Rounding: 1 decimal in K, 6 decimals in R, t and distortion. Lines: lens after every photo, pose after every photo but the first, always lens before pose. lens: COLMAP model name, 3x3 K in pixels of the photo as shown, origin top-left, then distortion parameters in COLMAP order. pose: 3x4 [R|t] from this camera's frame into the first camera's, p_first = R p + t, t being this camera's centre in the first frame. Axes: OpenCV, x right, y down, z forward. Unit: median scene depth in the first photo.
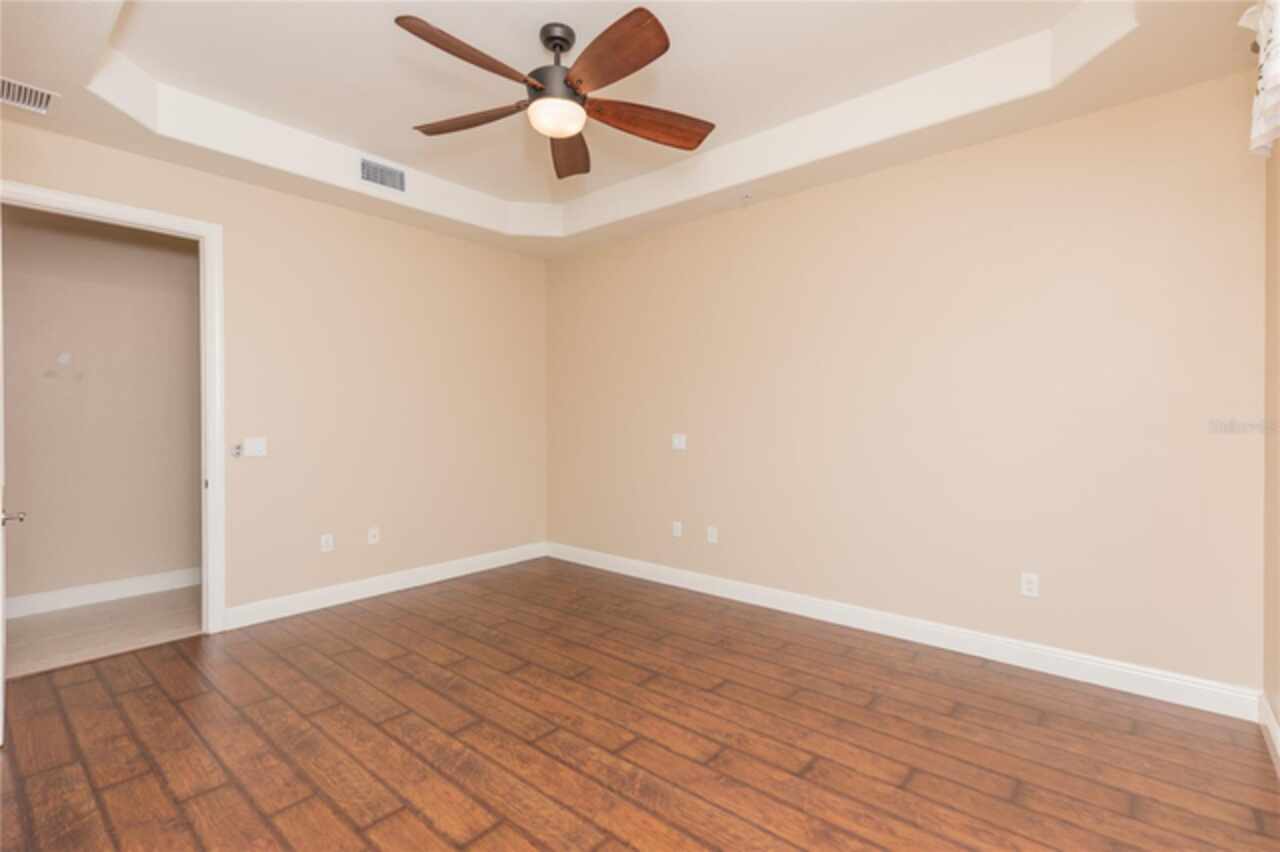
lens RADIAL K [[579.7, 0, 646.5], [0, 579.7, 429.0], [0, 0, 1]] dist [0.002419, 0.000370]
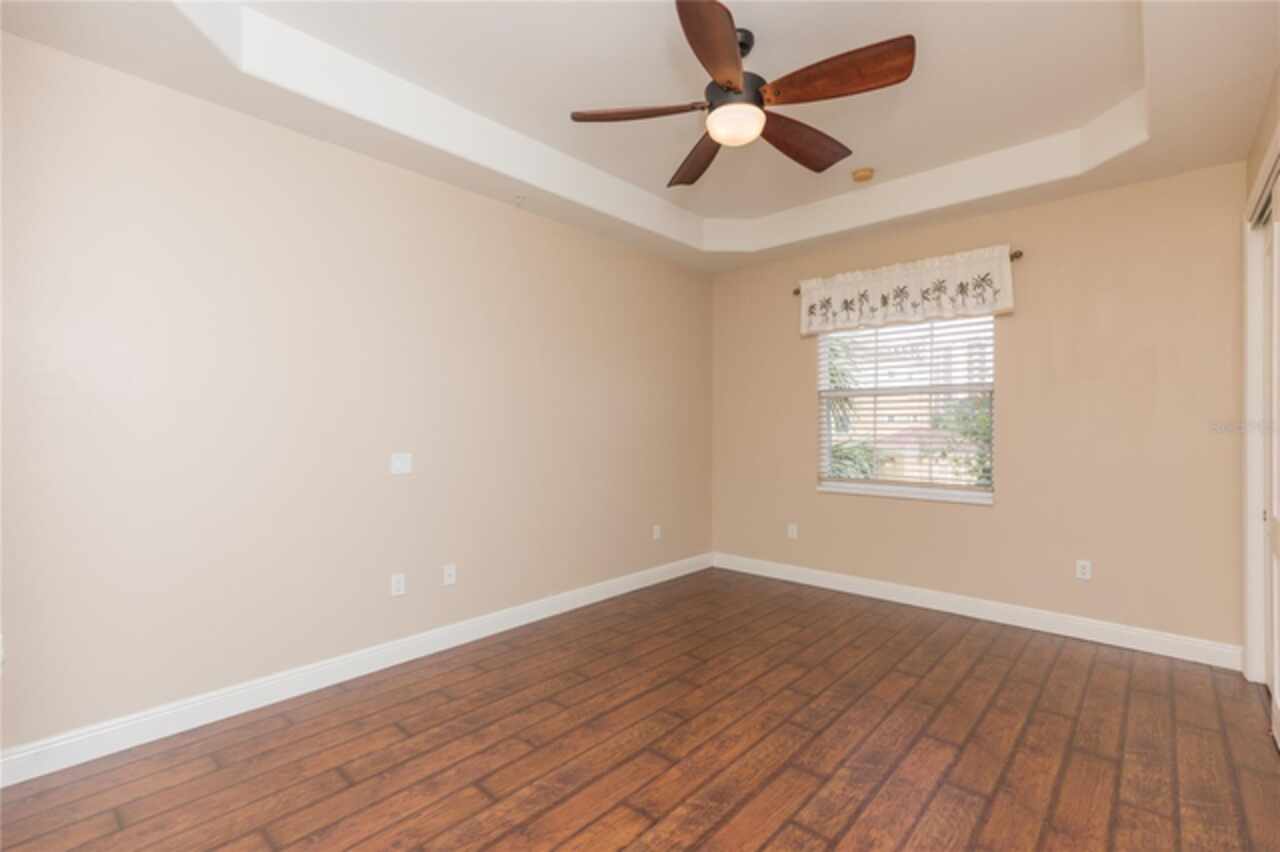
lens RADIAL K [[579.7, 0, 652.8], [0, 579.7, 425.1], [0, 0, 1]] dist [0.002419, 0.000370]
pose [[0.024112, 0.004096, 0.999701, -1.186948], [0.018896, 0.999811, -0.004552, -0.032844], [-0.999531, 0.019000, 0.024030, 1.165787]]
